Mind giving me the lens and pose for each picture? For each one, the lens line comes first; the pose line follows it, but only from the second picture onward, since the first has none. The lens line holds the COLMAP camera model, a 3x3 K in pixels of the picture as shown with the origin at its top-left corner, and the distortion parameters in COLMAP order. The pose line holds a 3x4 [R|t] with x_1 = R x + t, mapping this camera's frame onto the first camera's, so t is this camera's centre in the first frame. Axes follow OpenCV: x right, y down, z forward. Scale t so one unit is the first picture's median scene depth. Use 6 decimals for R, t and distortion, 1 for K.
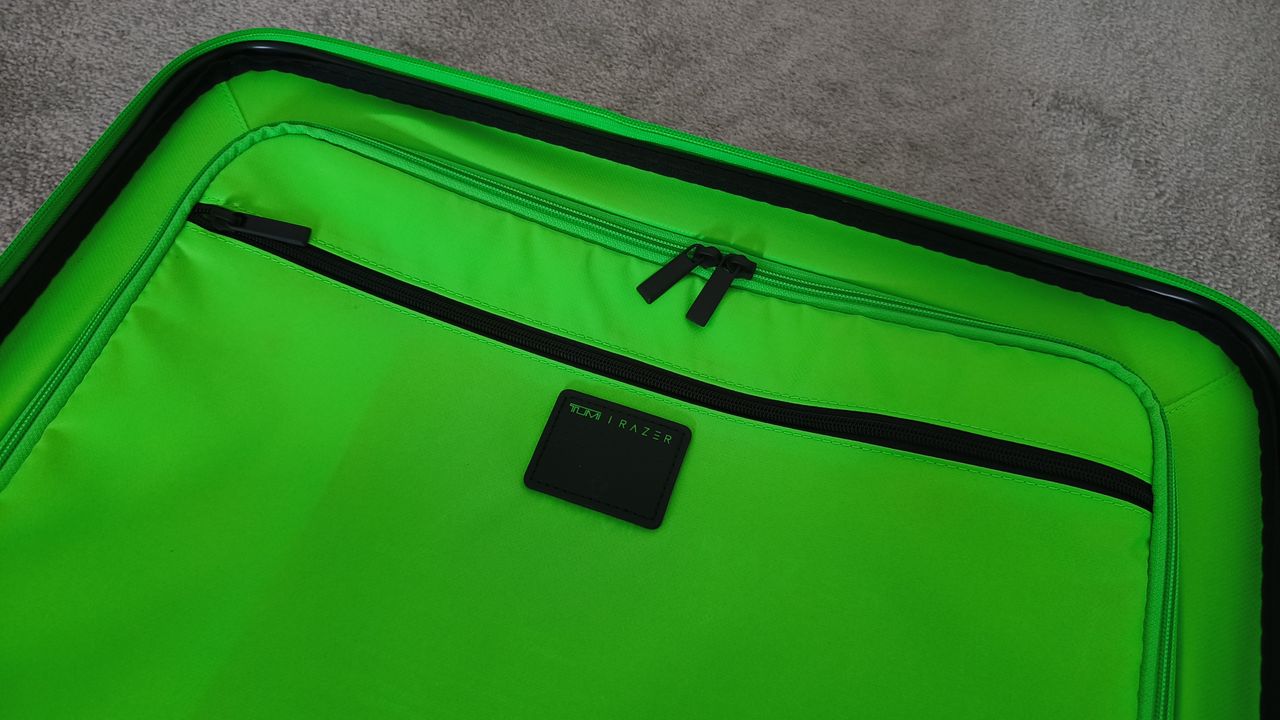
lens RADIAL K [[825.6, 0, 647.1], [0, 825.6, 358.3], [0, 0, 1]] dist [0.026685, -0.030290]
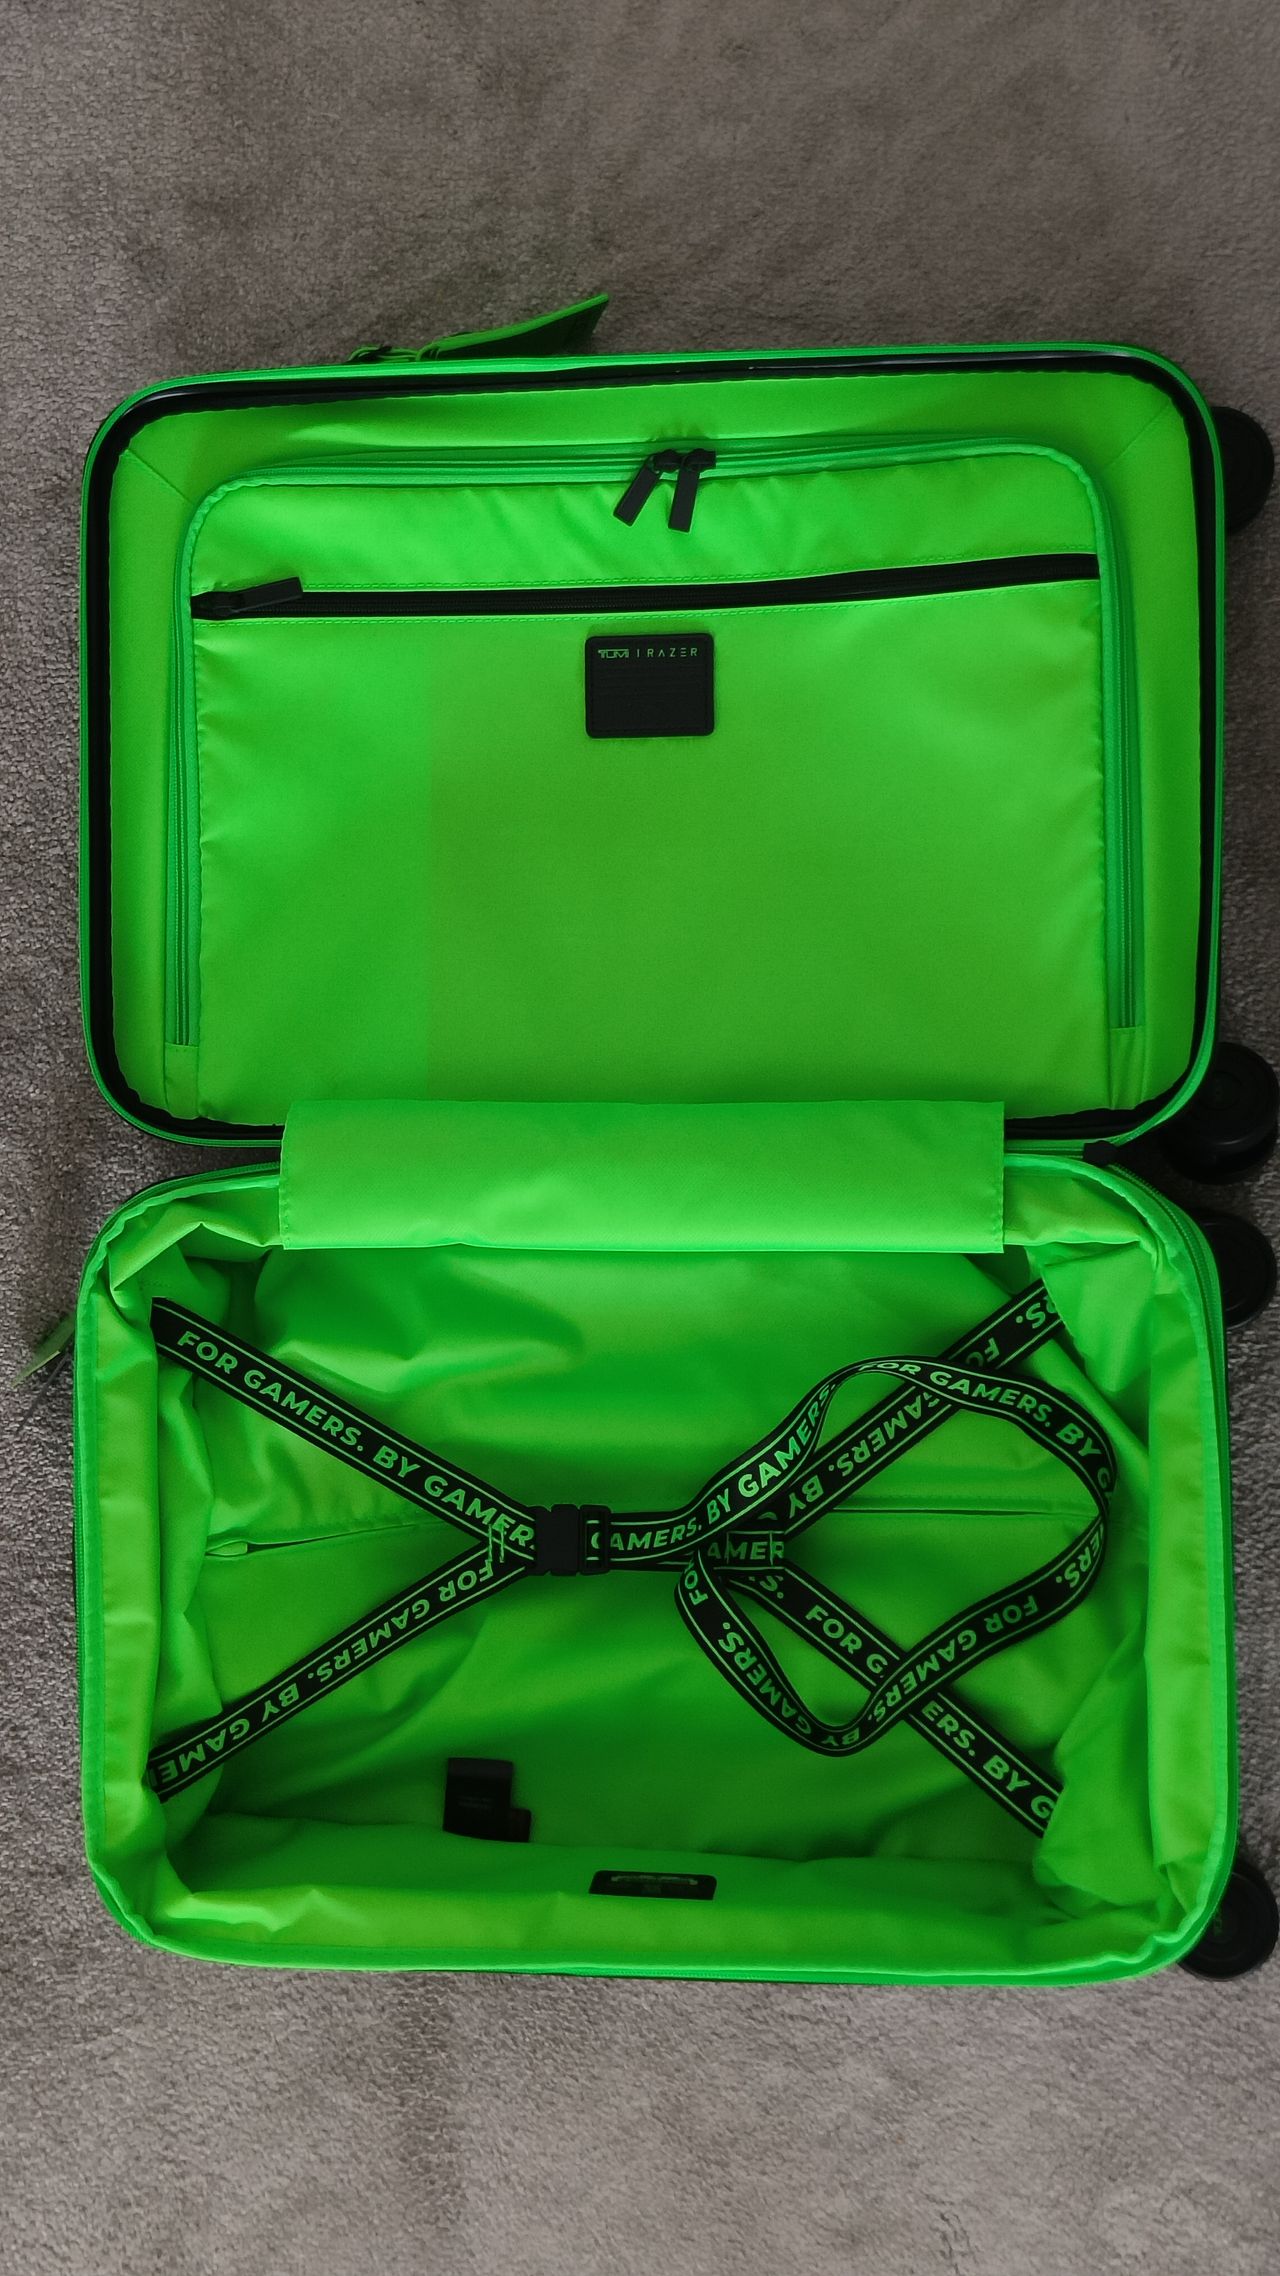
lens RADIAL K [[1467.9, 0, 640.0], [0, 1467.9, 1138.0], [0, 0, 1]] dist [0.026685, -0.030290]
pose [[0.927758, -0.313768, -0.202026, 0.143790], [0.373112, 0.769360, 0.518530, -0.423414], [-0.007267, -0.556449, 0.830850, -0.932718]]
